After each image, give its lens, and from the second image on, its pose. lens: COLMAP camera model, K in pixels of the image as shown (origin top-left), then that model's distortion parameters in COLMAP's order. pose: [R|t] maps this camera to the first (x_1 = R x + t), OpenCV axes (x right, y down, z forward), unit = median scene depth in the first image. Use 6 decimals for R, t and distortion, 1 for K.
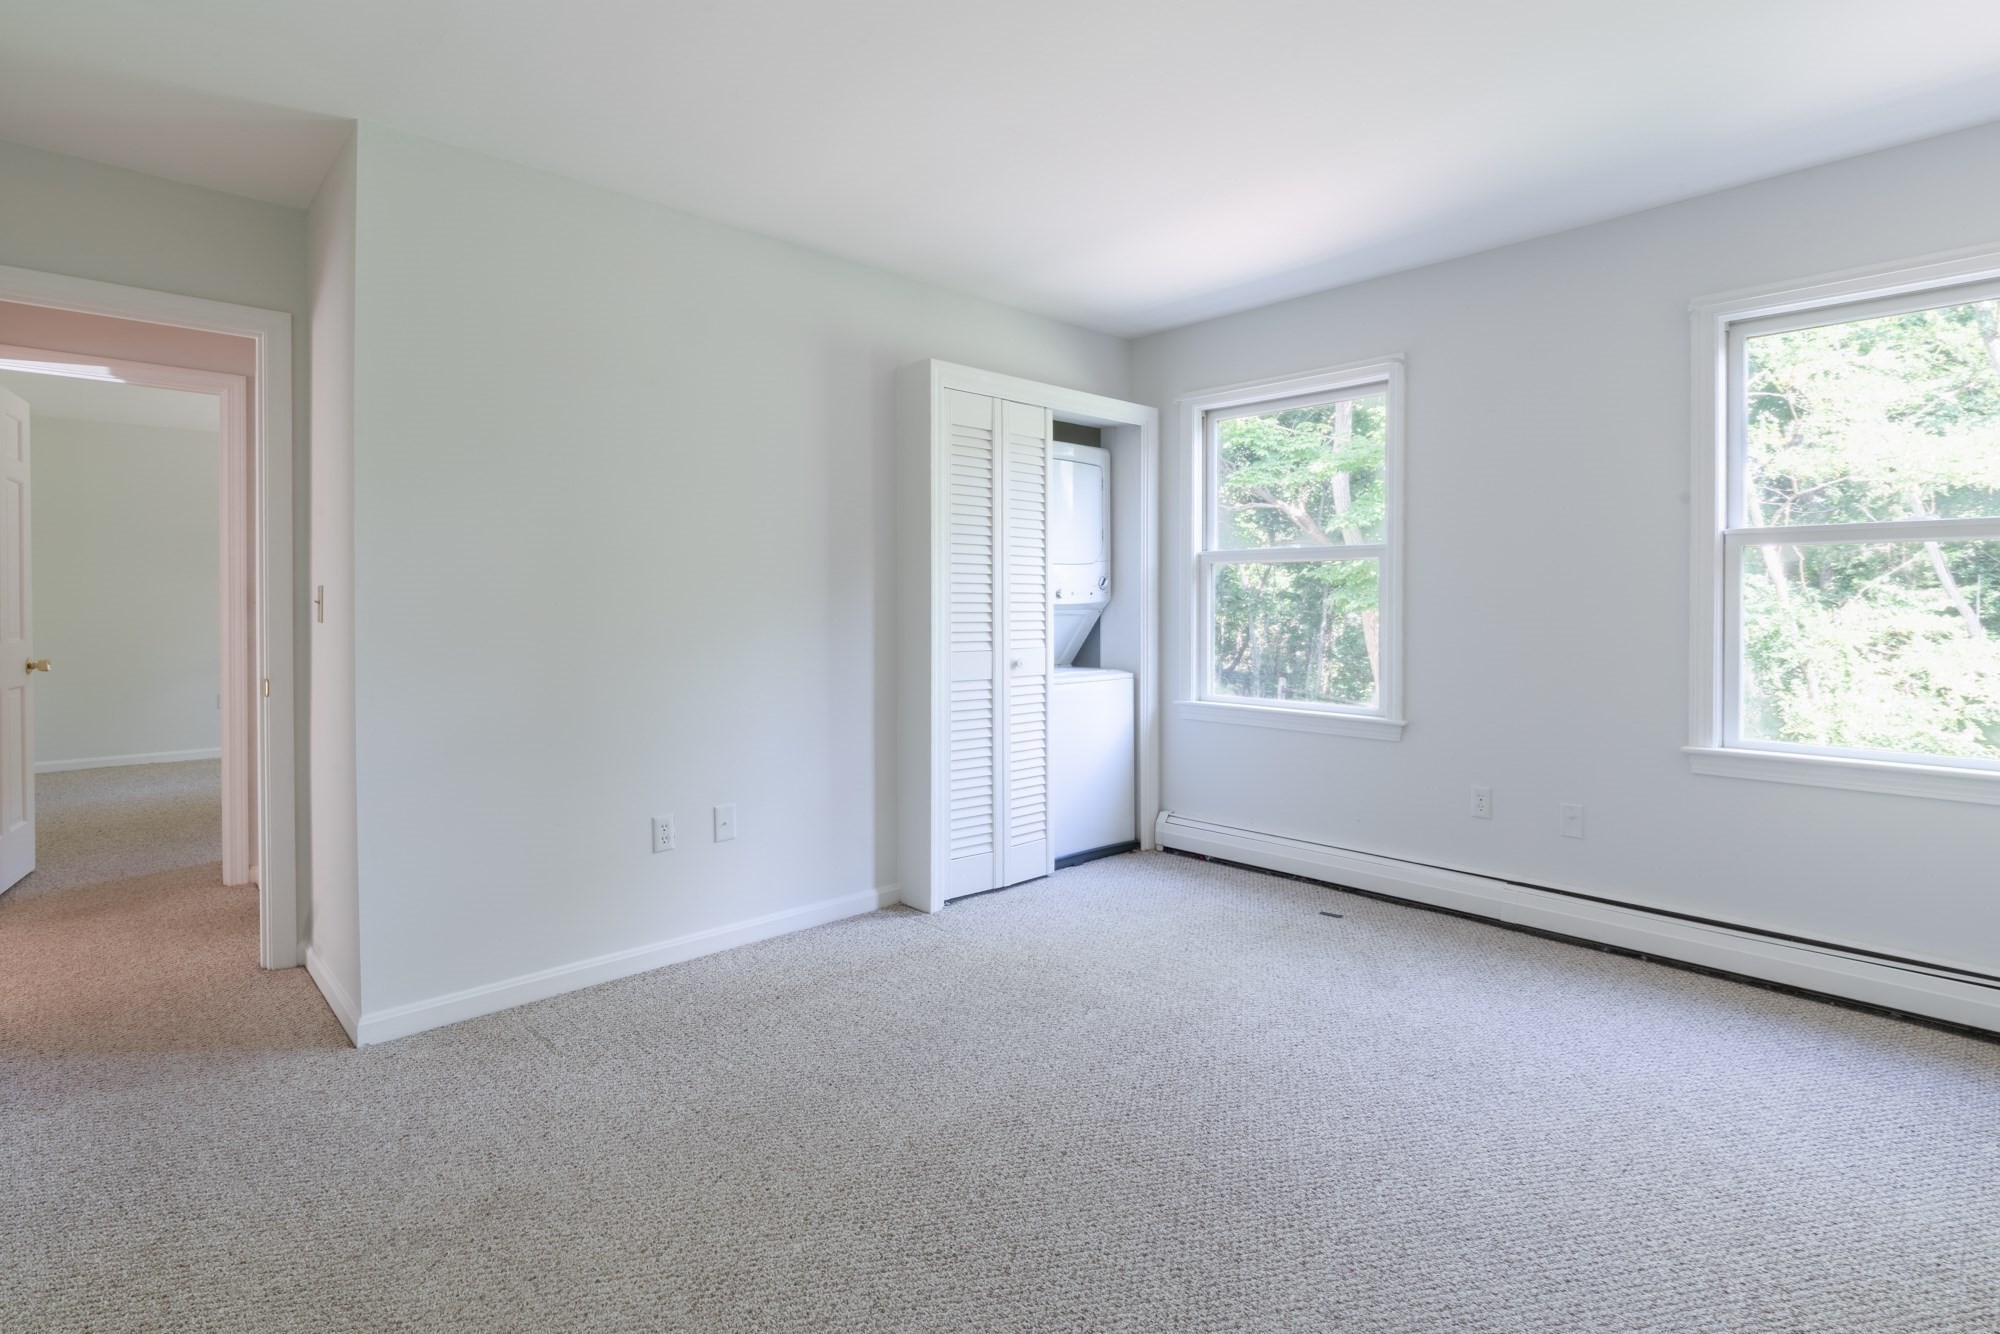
lens RADIAL K [[981.3, 0, 997.0], [0, 981.3, 594.6], [0, 0, 1]] dist [-0.001633, -0.000363]
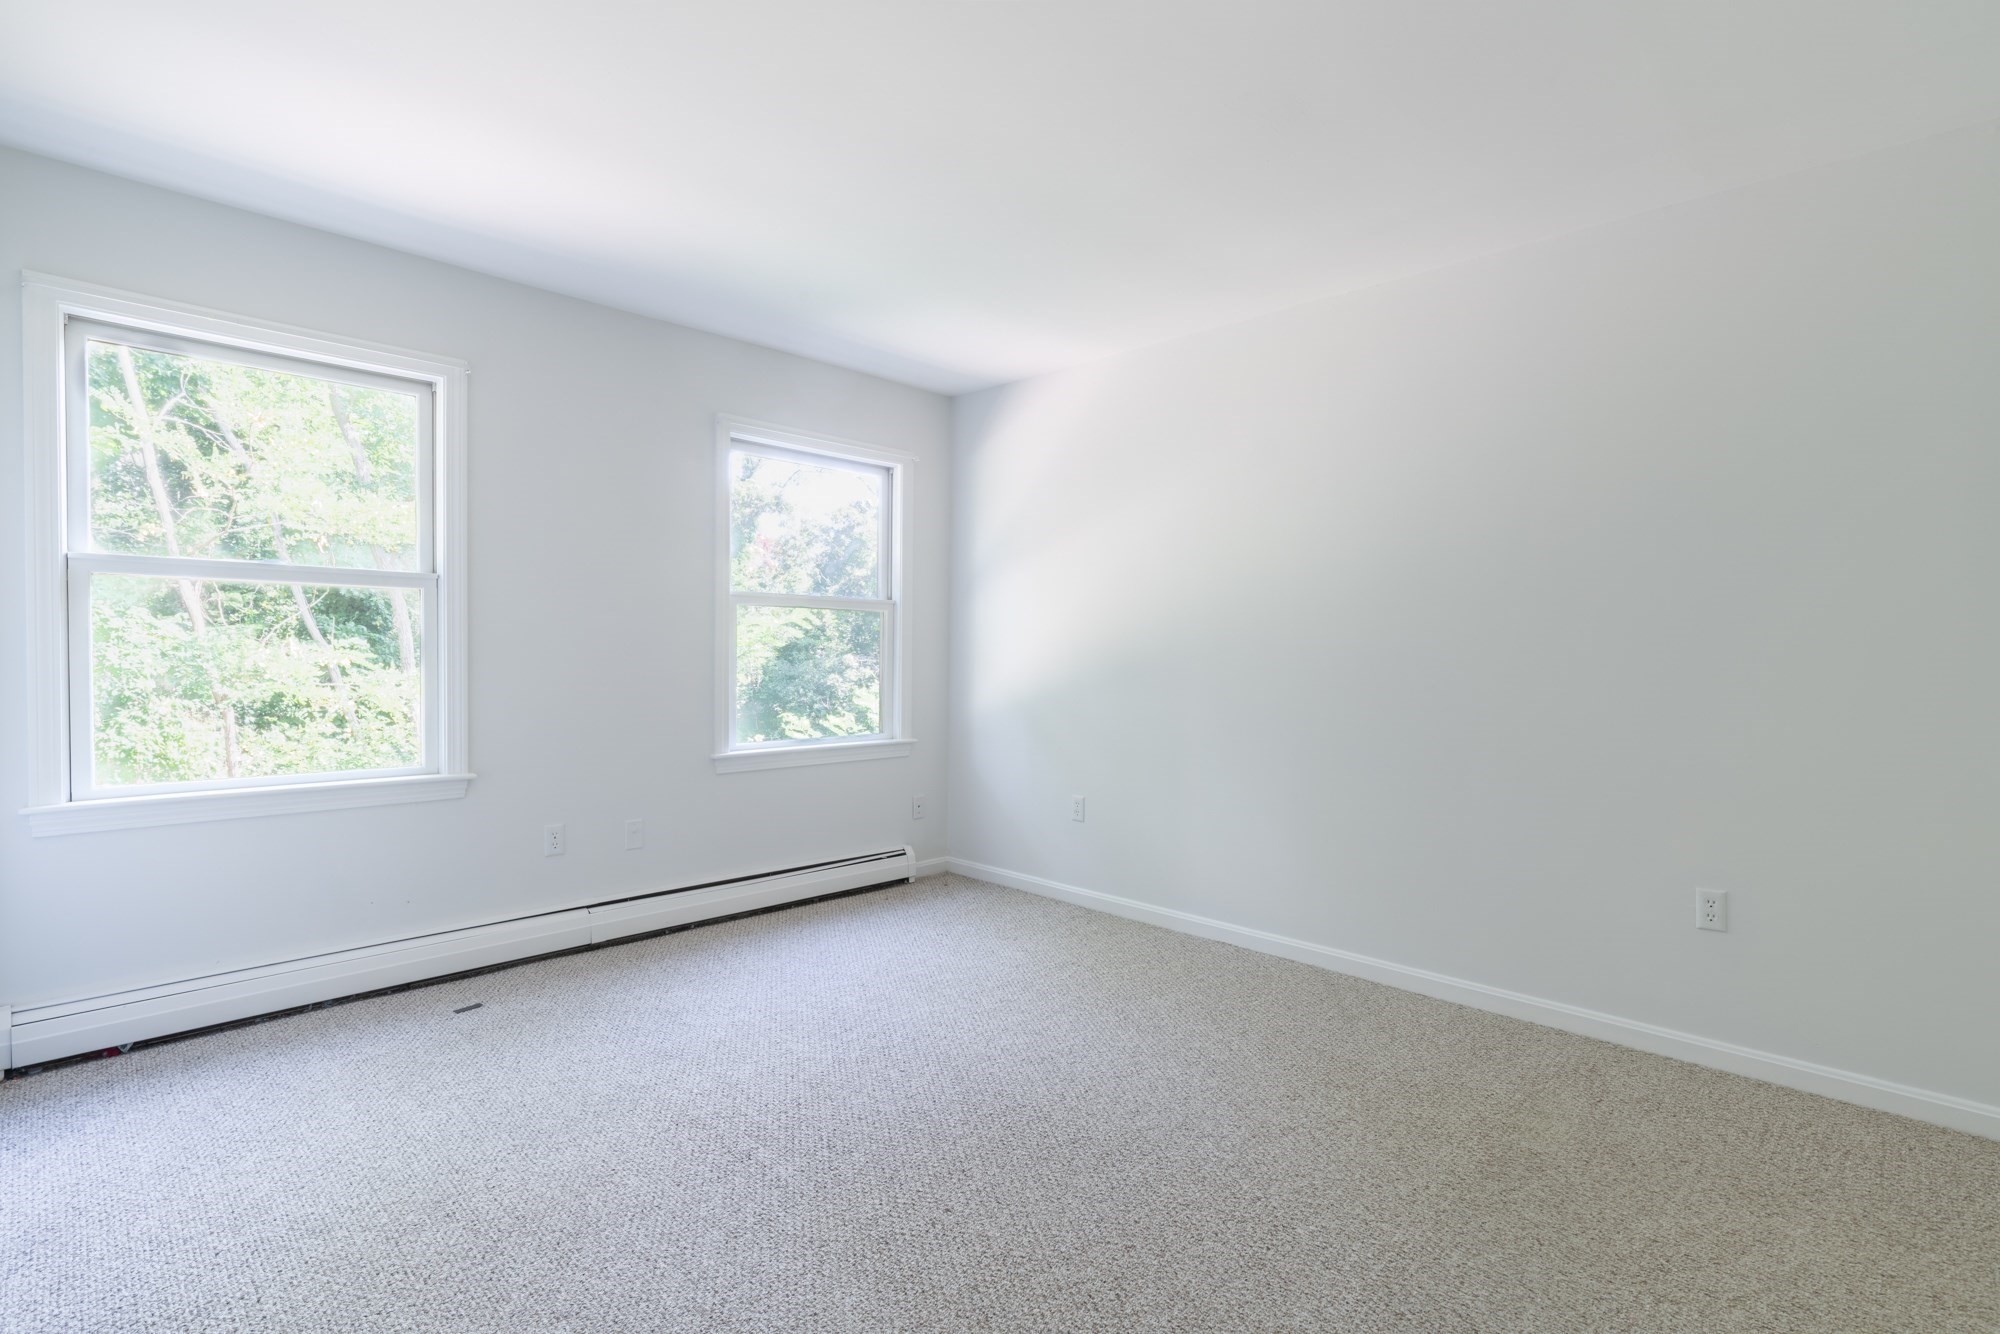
lens RADIAL K [[979.4, 0, 1000.0], [0, 979.4, 667.0], [0, 0, 1]] dist [0.000519, 0.000477]
pose [[-0.062296, -0.023194, 0.997788, -0.597859], [-0.022431, 0.999510, 0.021833, 0.000454], [-0.997806, -0.021021, -0.062786, 0.672299]]
